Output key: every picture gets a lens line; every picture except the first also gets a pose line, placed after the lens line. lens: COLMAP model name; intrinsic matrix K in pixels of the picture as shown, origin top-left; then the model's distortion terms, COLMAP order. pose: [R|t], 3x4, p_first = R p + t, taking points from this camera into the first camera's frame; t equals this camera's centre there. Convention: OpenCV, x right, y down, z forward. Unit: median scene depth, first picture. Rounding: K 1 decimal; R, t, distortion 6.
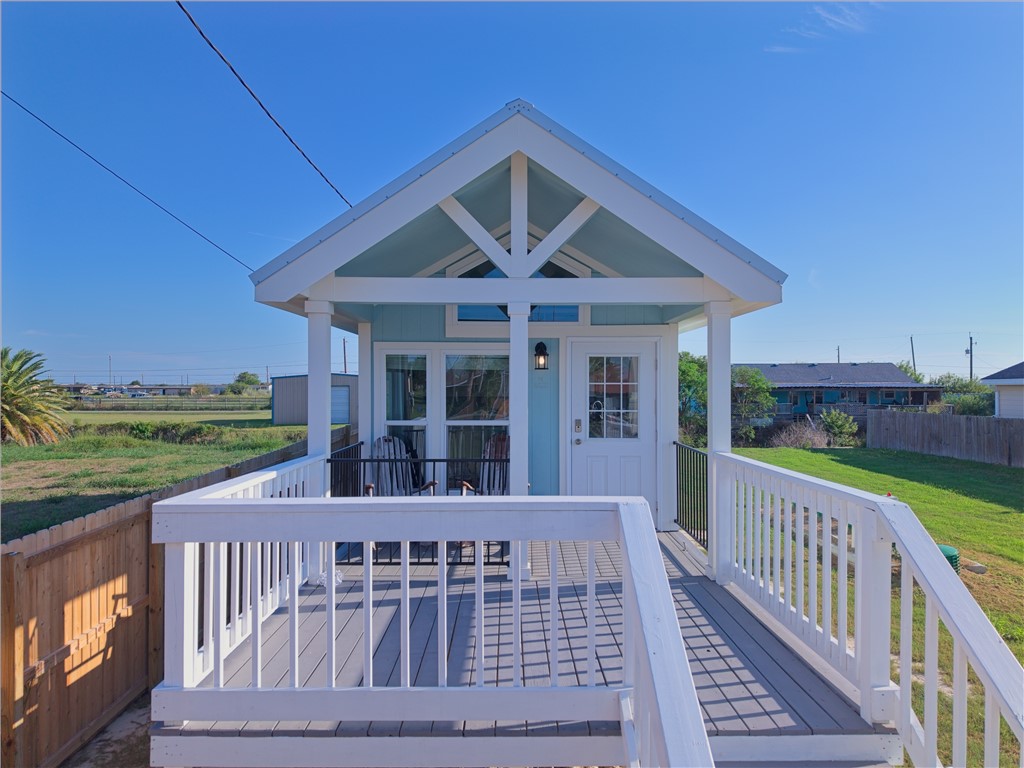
lens RADIAL K [[702.8, 0, 512.0], [0, 702.8, 384.0], [0, 0, 1]] dist [0.066288, -0.080968]
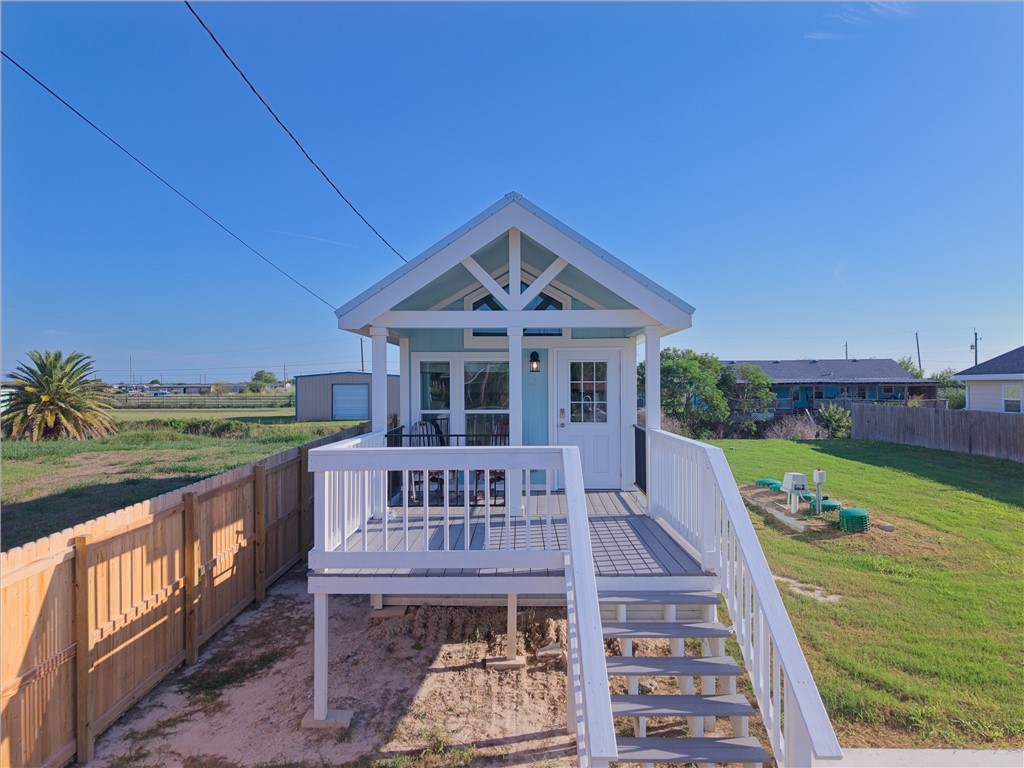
lens RADIAL K [[702.8, 0, 512.0], [0, 702.8, 384.0], [0, 0, 1]] dist [0.066288, -0.080968]
pose [[0.999808, -0.004904, -0.018956, 0.023188], [0.004984, 0.999979, 0.004169, -0.003065], [0.018935, -0.004263, 0.999812, -0.347391]]
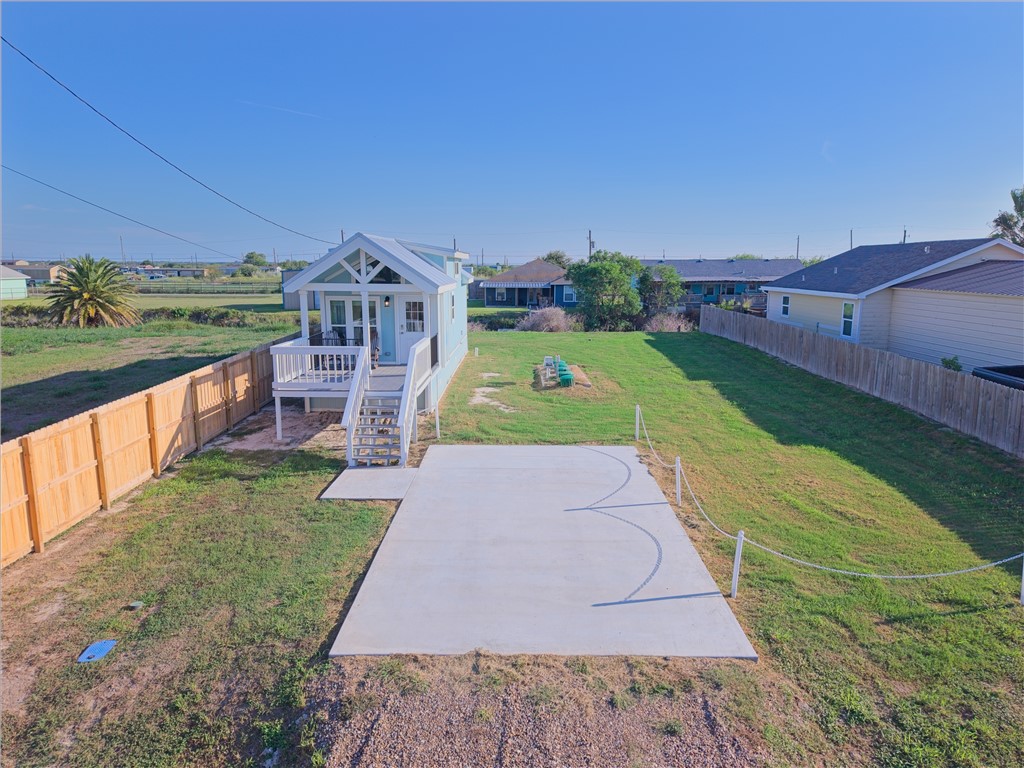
lens RADIAL K [[702.8, 0, 512.0], [0, 702.8, 384.0], [0, 0, 1]] dist [0.066288, -0.080968]
pose [[0.999911, 0.004774, -0.012446, 0.560947], [-0.002601, 0.985594, 0.169106, -0.187161], [0.013074, -0.169059, 0.985519, -1.743229]]
